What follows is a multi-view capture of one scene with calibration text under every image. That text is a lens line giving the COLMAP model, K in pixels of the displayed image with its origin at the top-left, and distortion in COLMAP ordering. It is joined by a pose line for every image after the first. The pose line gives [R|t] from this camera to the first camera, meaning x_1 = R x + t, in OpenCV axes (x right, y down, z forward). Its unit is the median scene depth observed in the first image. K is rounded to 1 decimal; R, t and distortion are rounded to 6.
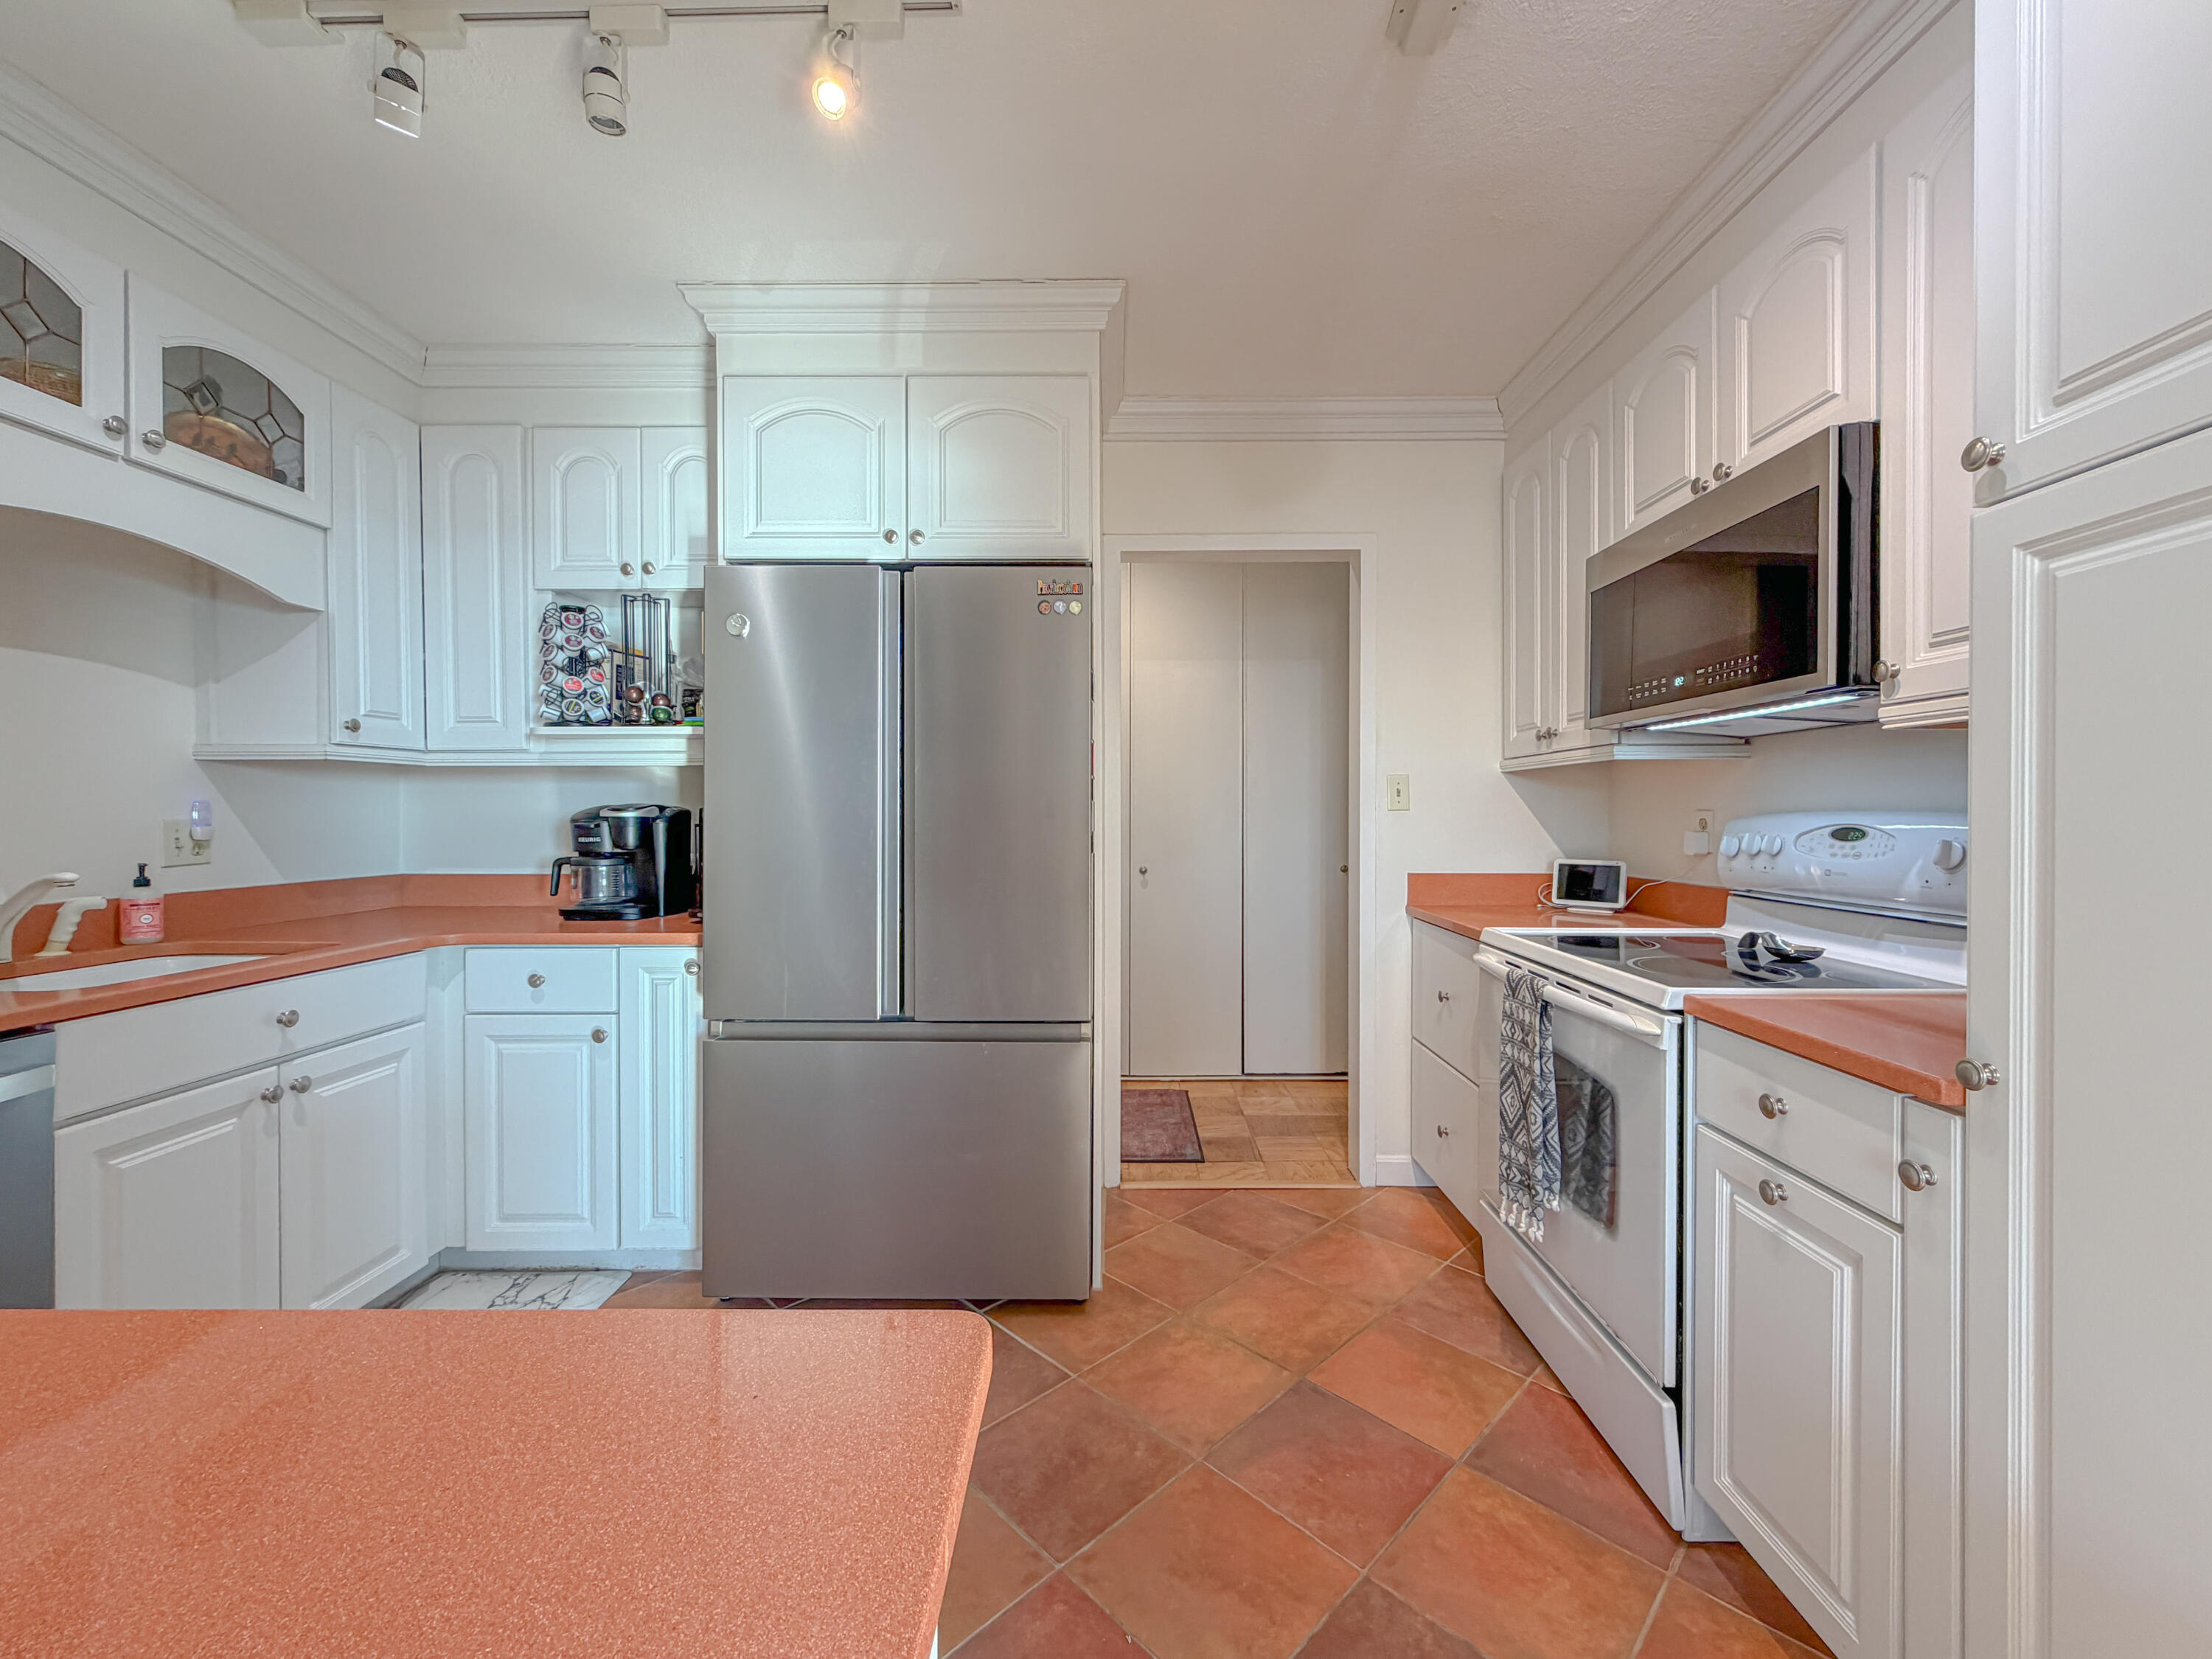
lens RADIAL K [[888.3, 0, 1102.4], [0, 888.3, 818.6], [0, 0, 1]] dist [0.000201, 0.000088]
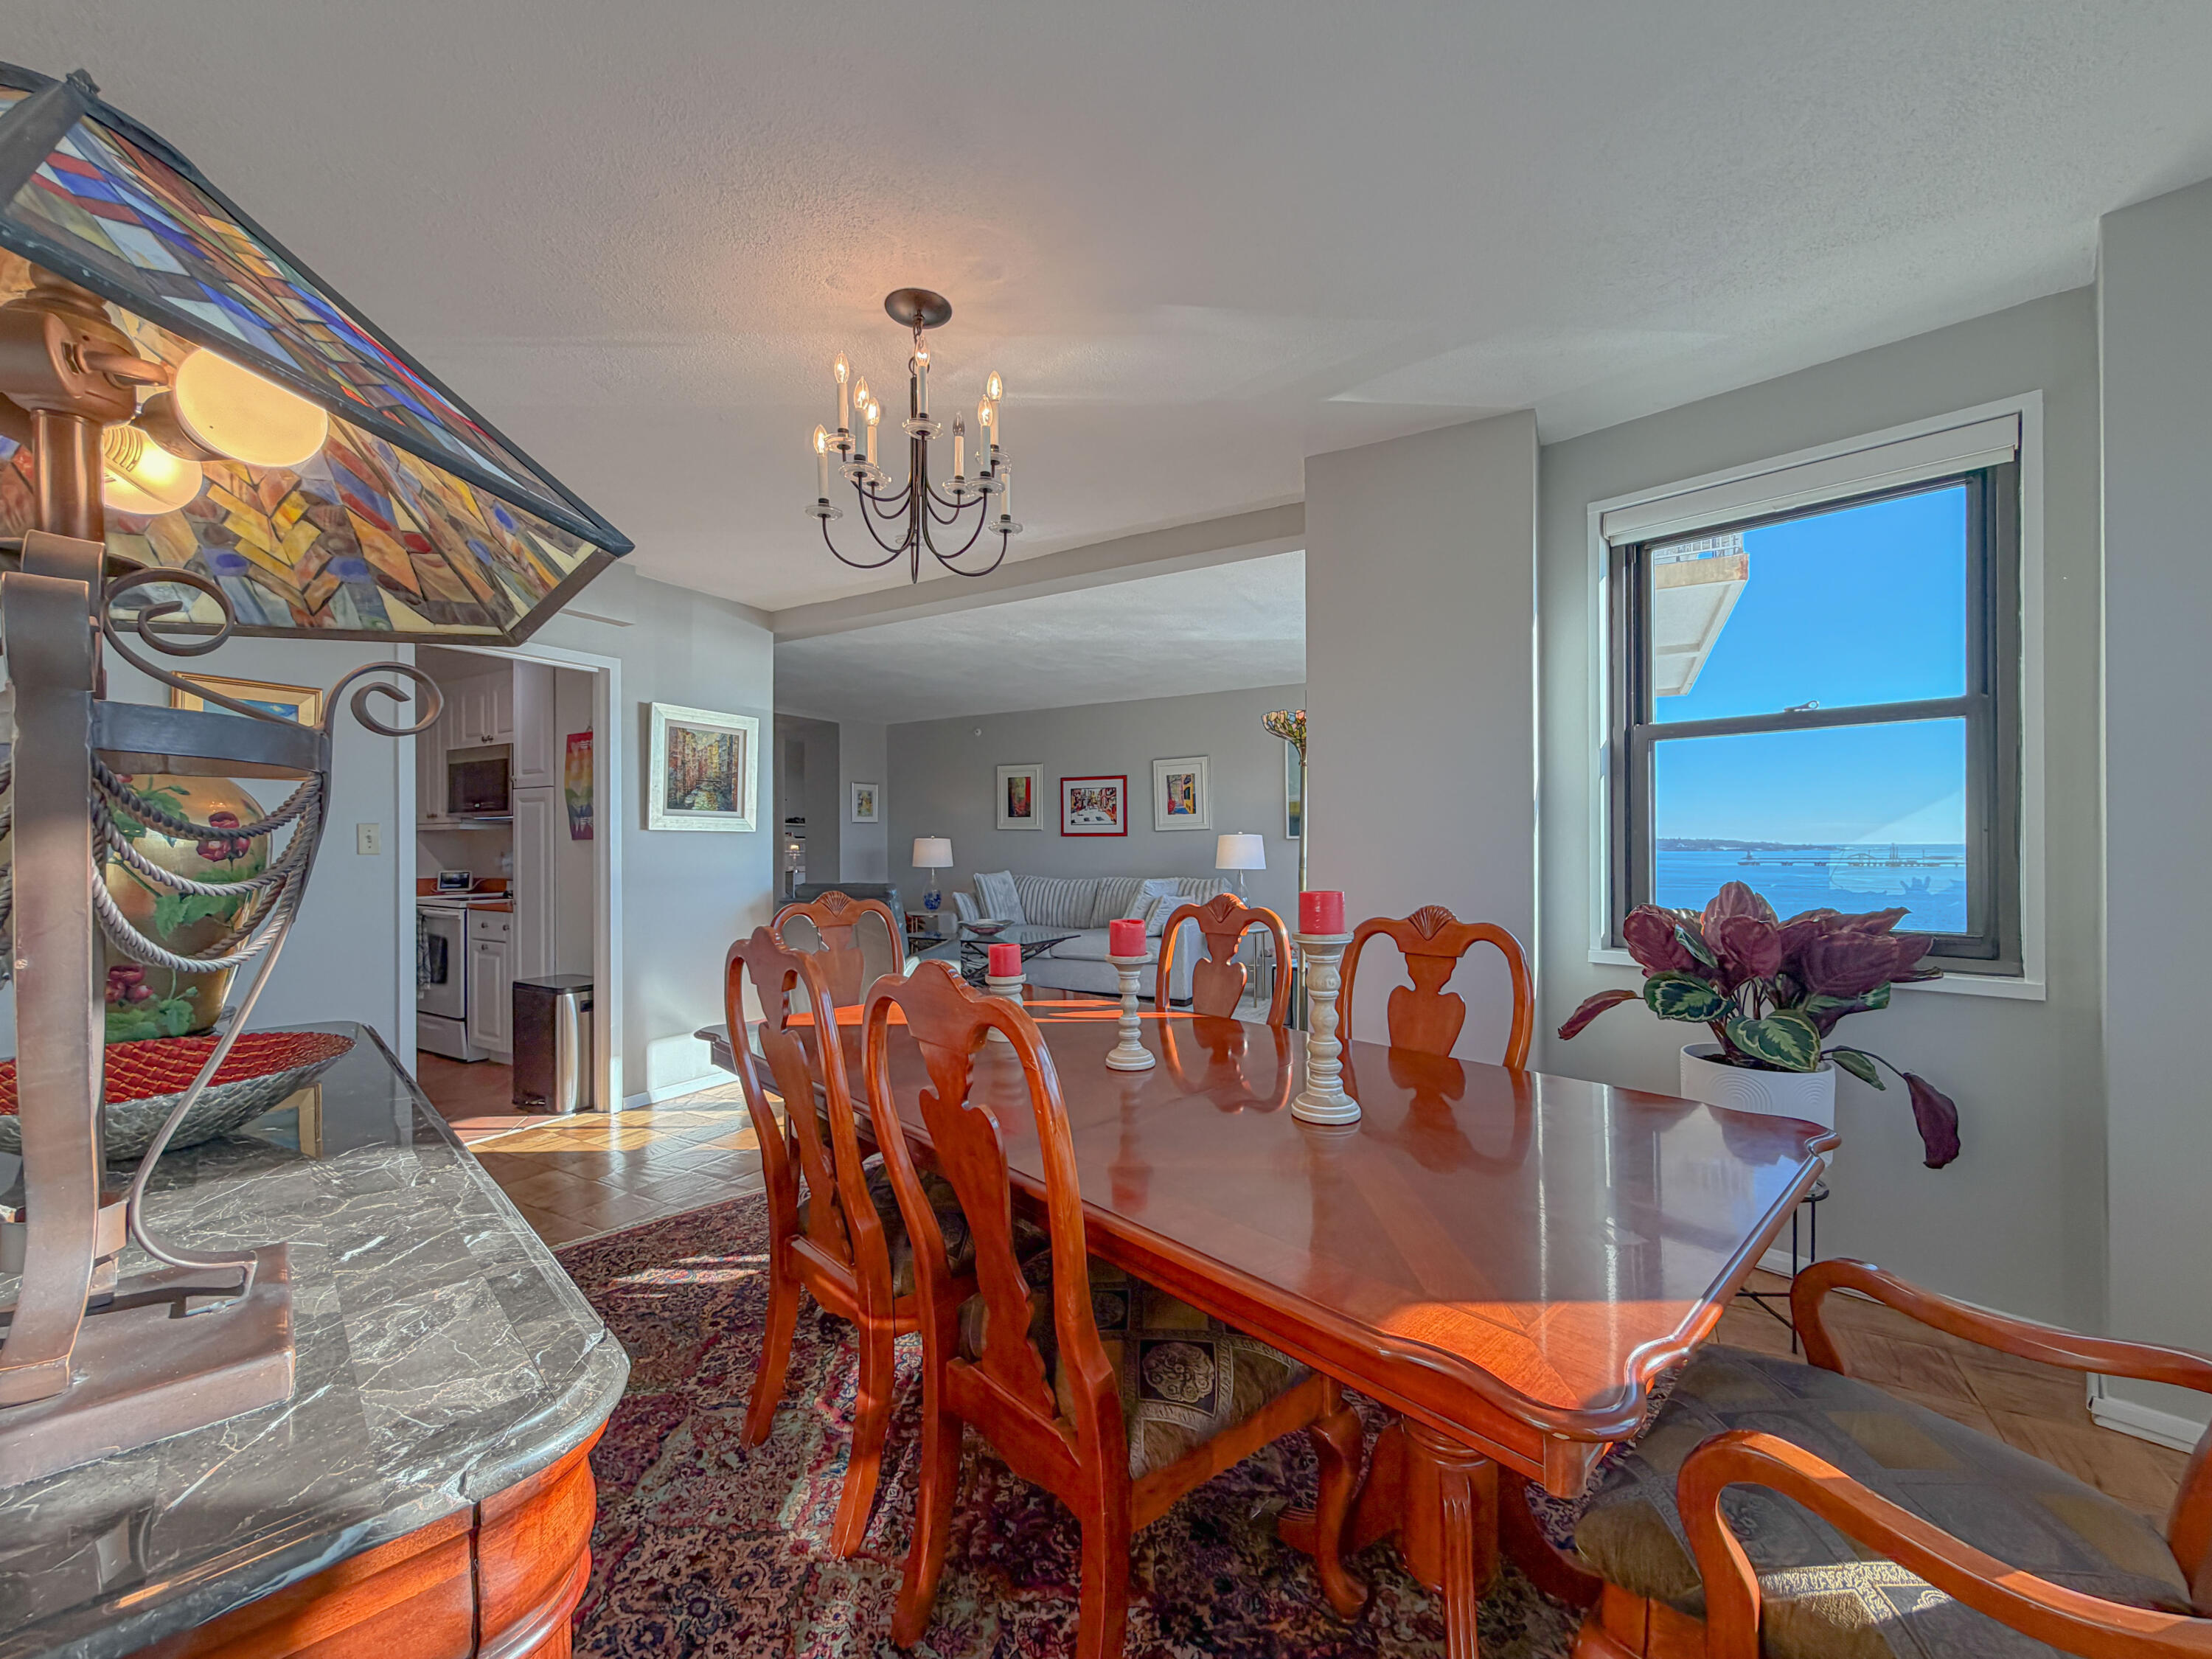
lens RADIAL K [[888.3, 0, 1104.6], [0, 888.3, 846.0], [0, 0, 1]] dist [0.000201, 0.000088]
pose [[0.494842, -0.001157, 0.868982, -0.728778], [0.008170, 0.999961, -0.003321, 0.005882], [-0.868944, 0.008743, 0.494833, -1.867582]]
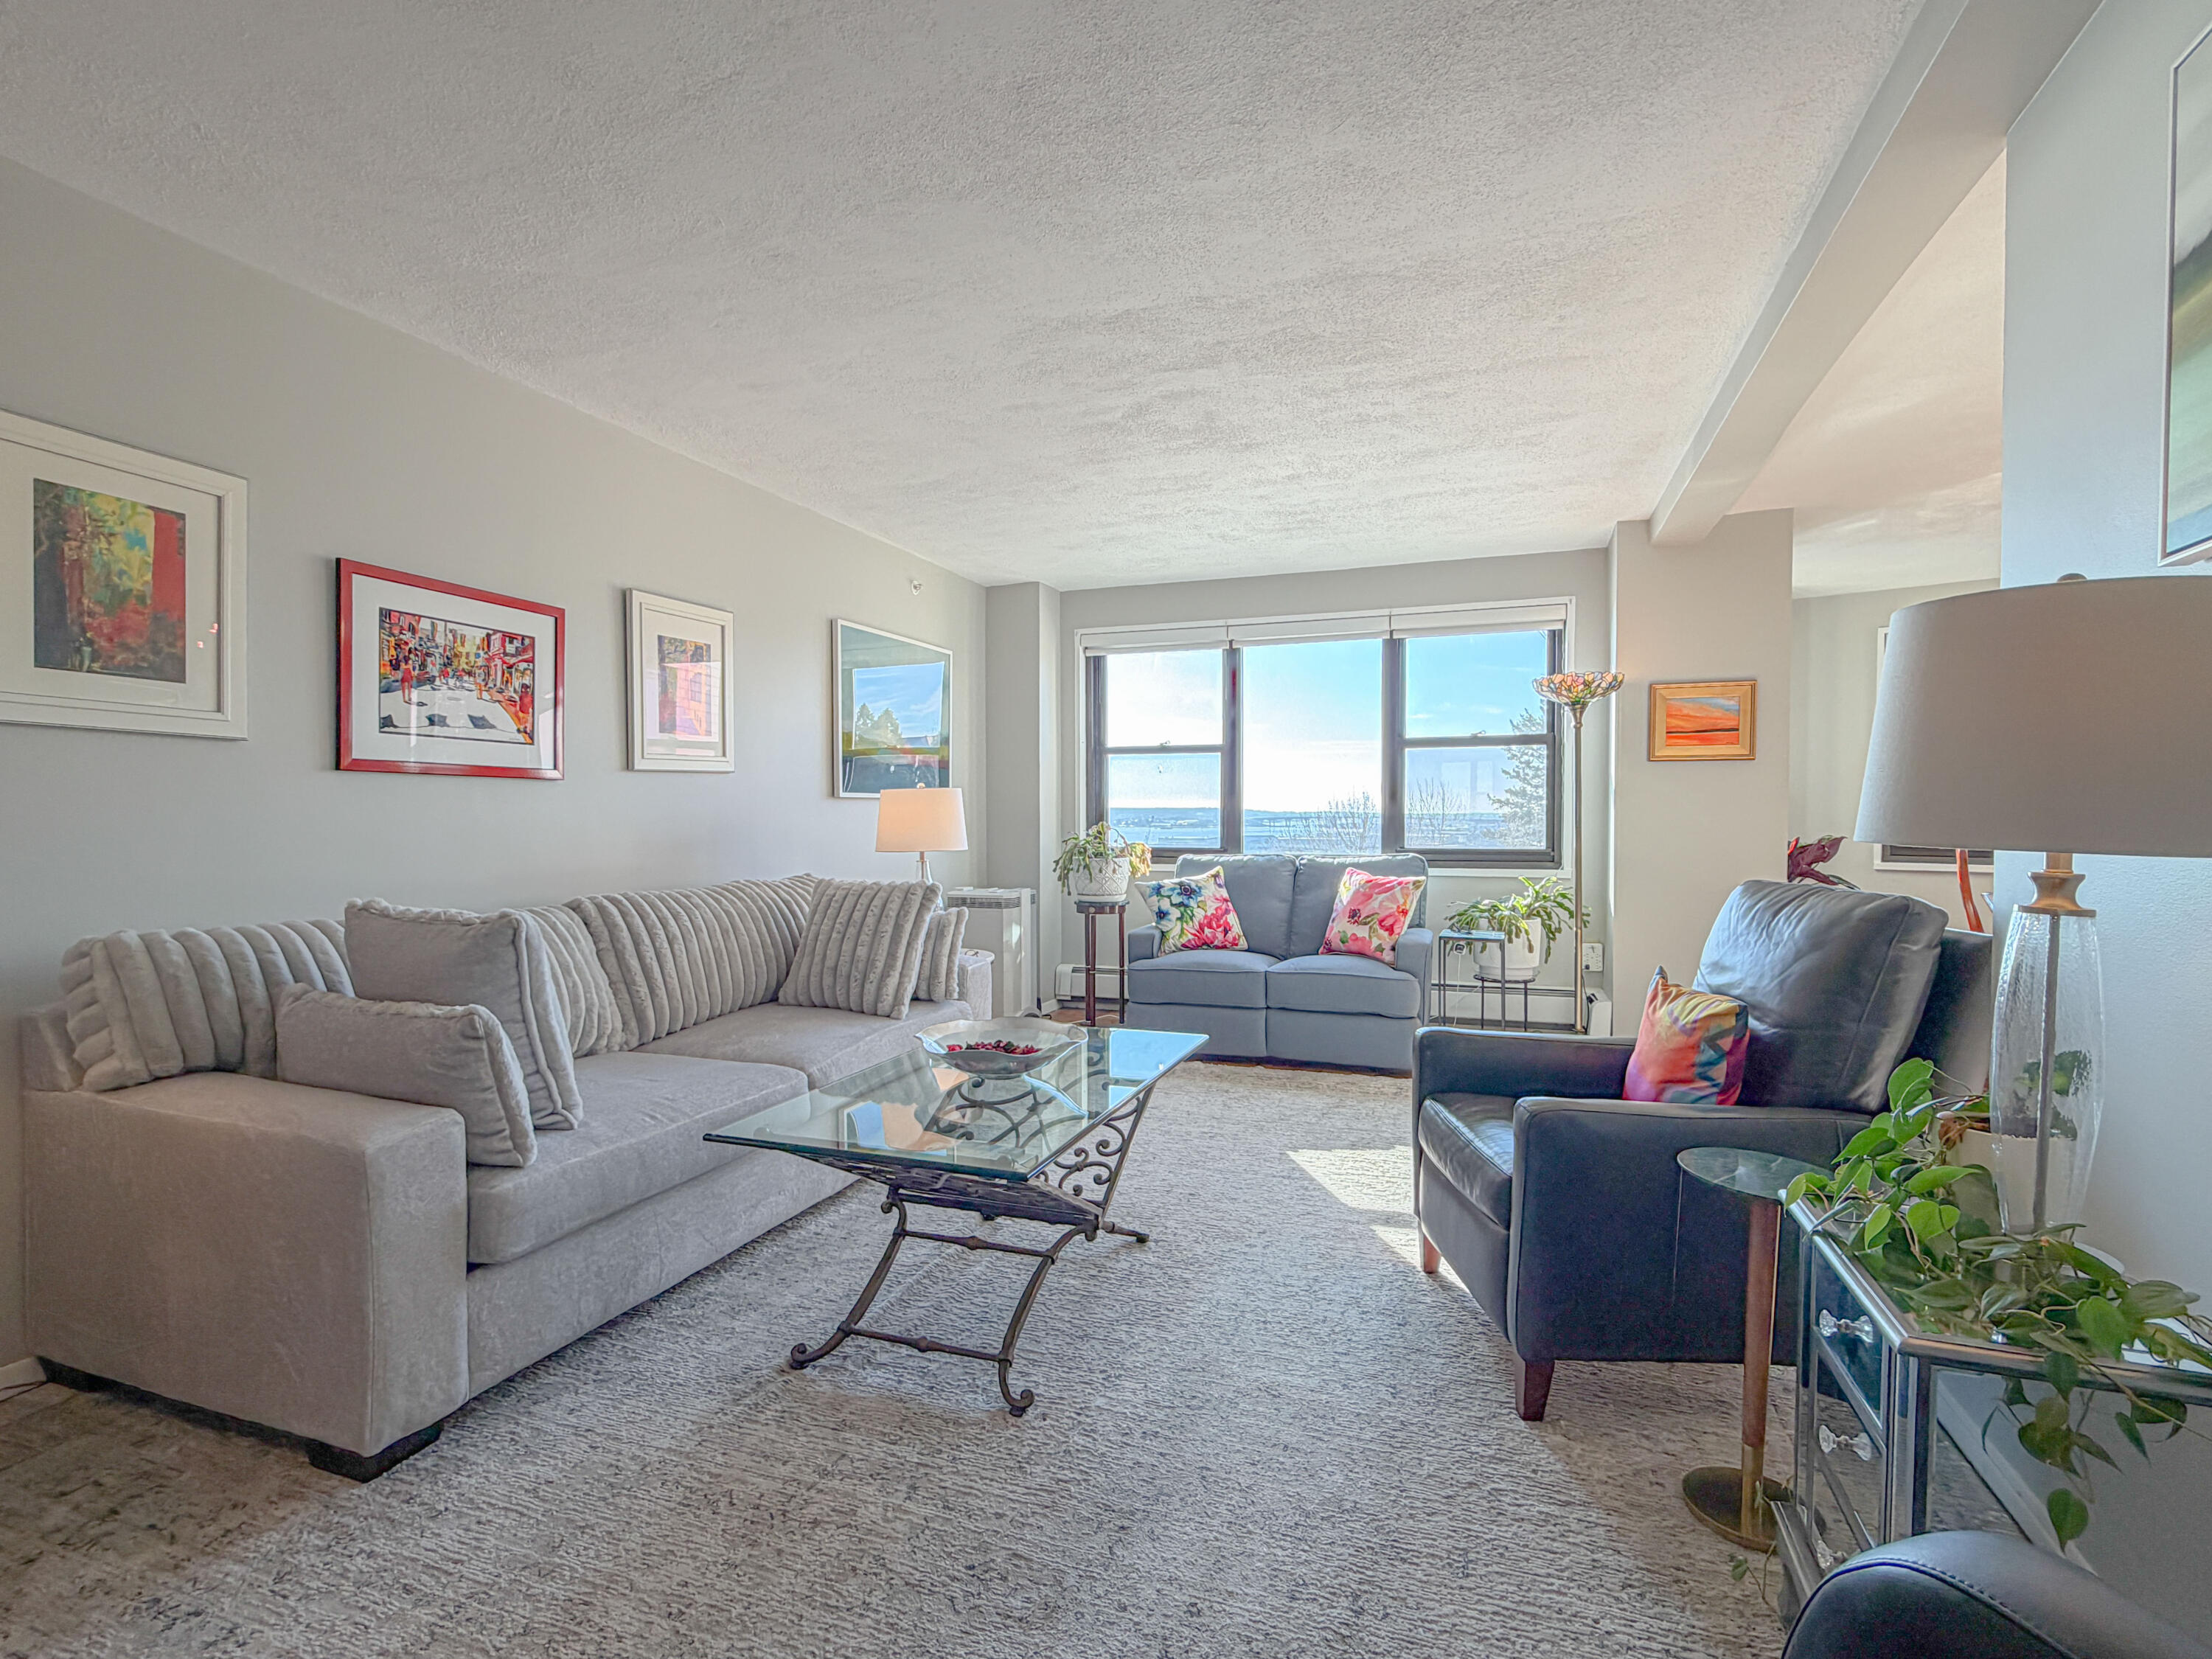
lens RADIAL K [[1049.9, 0, 1112.8], [0, 1049.9, 845.4], [0, 0, 1]] dist [0.002957, -0.000219]
pose [[-0.939977, -0.007259, 0.341160, 1.135975], [0.005487, 0.999323, 0.036381, -0.000902], [-0.341193, 0.036070, -0.939301, 0.955506]]
